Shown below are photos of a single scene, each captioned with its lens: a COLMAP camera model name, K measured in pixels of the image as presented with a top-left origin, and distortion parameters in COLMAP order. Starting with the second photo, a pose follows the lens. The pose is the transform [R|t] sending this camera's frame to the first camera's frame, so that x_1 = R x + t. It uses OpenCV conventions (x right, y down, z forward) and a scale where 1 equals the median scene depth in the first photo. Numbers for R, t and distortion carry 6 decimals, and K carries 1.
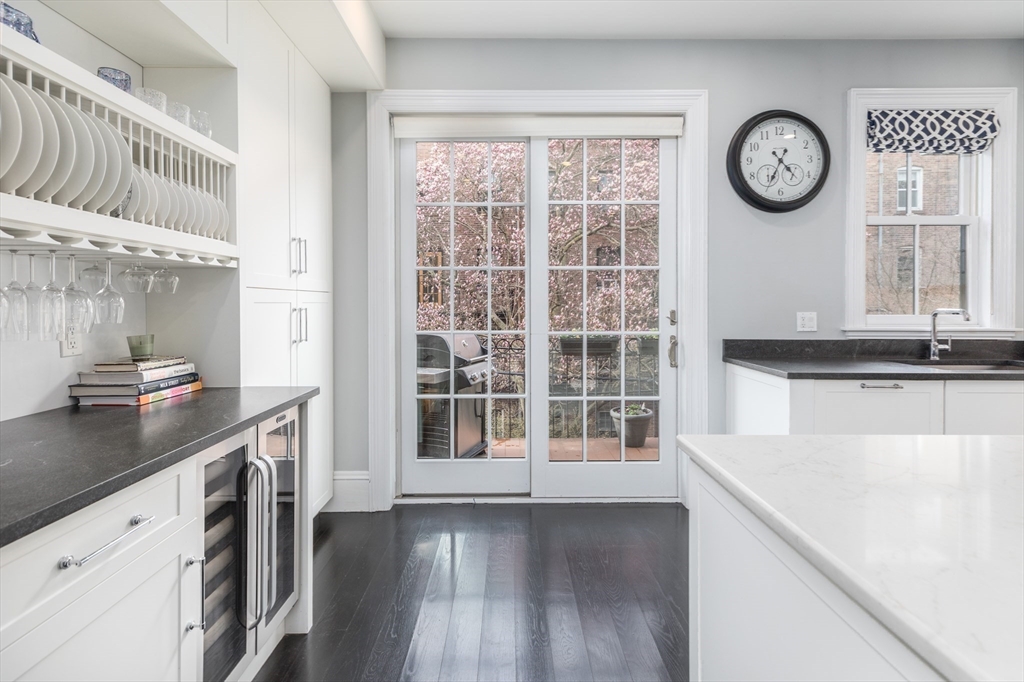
lens RADIAL K [[496.3, 0, 515.7], [0, 496.3, 304.7], [0, 0, 1]] dist [0.000344, 0.000104]
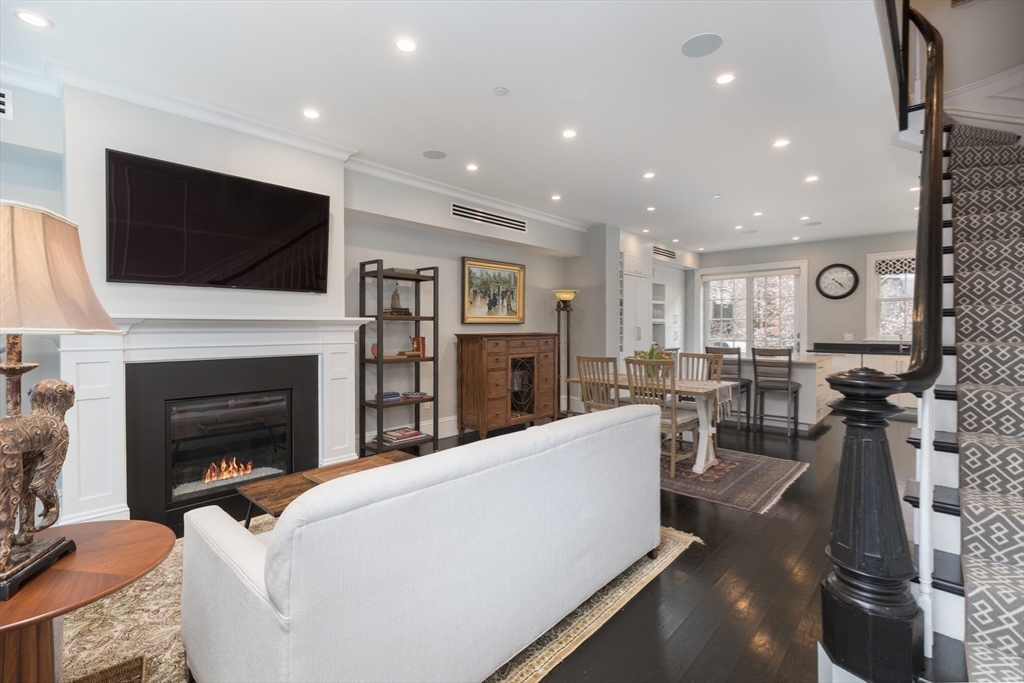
lens RADIAL K [[466.6, 0, 515.6], [0, 466.6, 330.6], [0, 0, 1]] dist [-0.001620, -0.000153]
pose [[0.732152, 0.008584, -0.681087, 1.018532], [-0.005820, 0.999963, 0.006346, -0.010358], [0.681116, -0.000683, 0.732175, -2.268896]]
